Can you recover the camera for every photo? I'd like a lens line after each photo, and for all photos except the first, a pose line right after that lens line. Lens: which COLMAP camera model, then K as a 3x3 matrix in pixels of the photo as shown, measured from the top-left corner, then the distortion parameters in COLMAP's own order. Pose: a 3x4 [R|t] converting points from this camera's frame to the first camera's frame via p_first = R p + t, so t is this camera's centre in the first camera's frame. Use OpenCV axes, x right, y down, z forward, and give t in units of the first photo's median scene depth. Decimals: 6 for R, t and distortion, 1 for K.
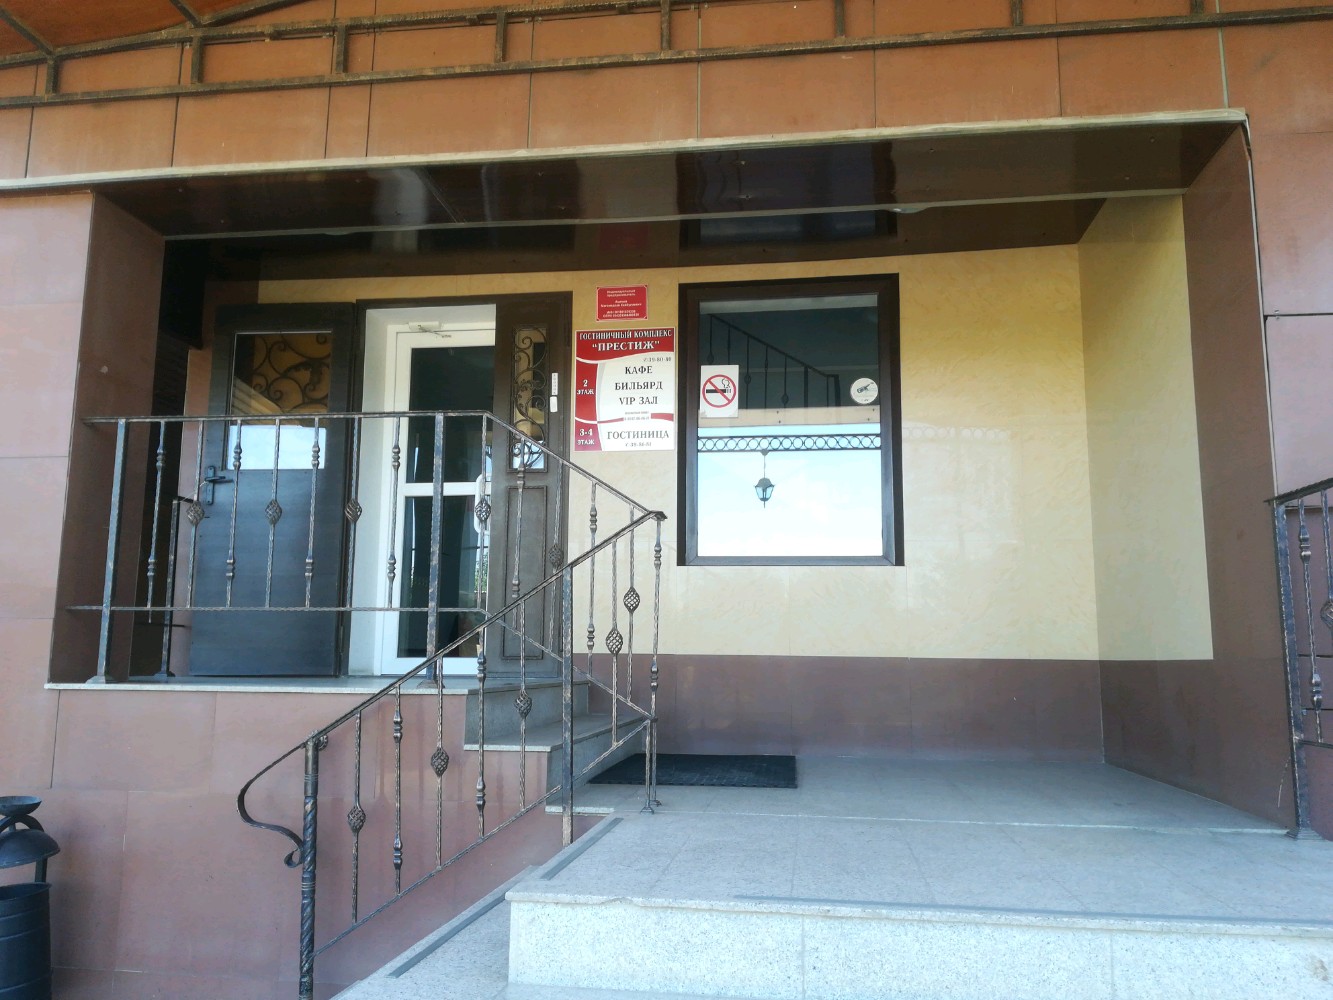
lens RADIAL K [[1016.3, 0, 663.9], [0, 1016.3, 502.2], [0, 0, 1]] dist [-0.003891, -0.000338]
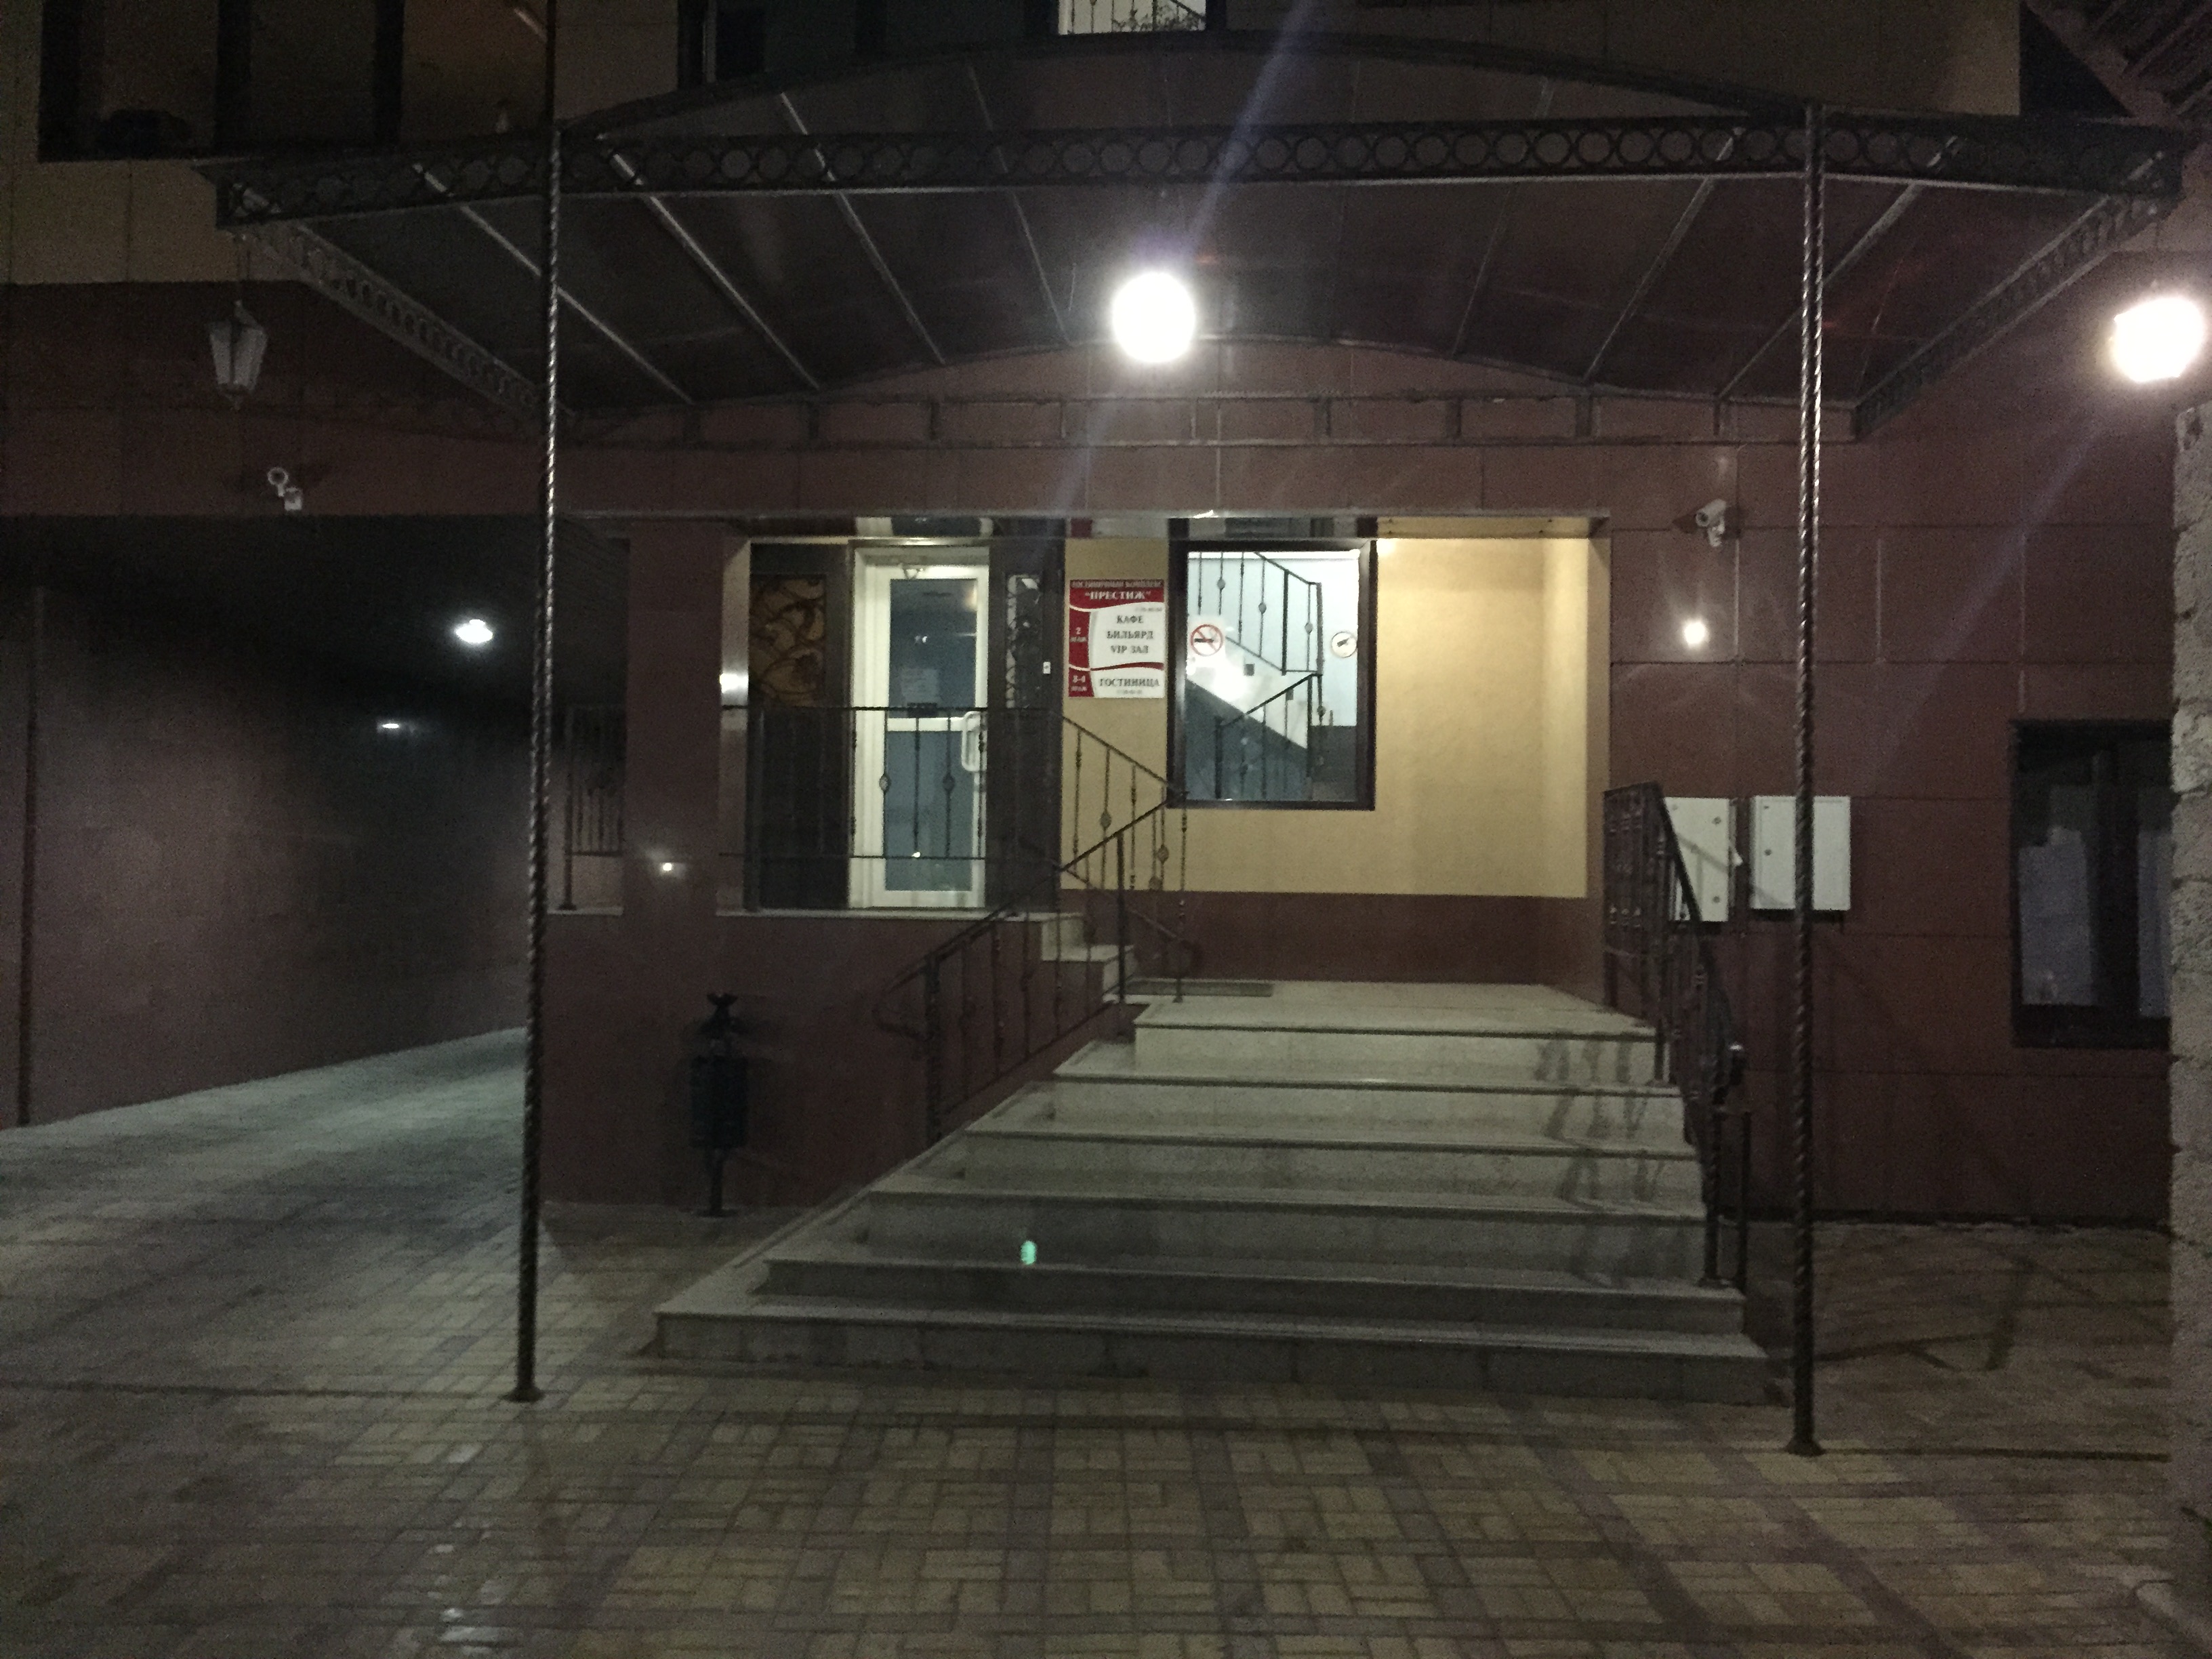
lens RADIAL K [[1874.8, 0, 1110.1], [0, 1874.8, 832.5], [0, 0, 1]] dist [0.000572, 0.000027]
pose [[0.999083, 0.003674, 0.042659, -0.126078], [-0.008714, 0.992908, 0.118564, -0.140703], [-0.041921, -0.118827, 0.992030, -0.924534]]
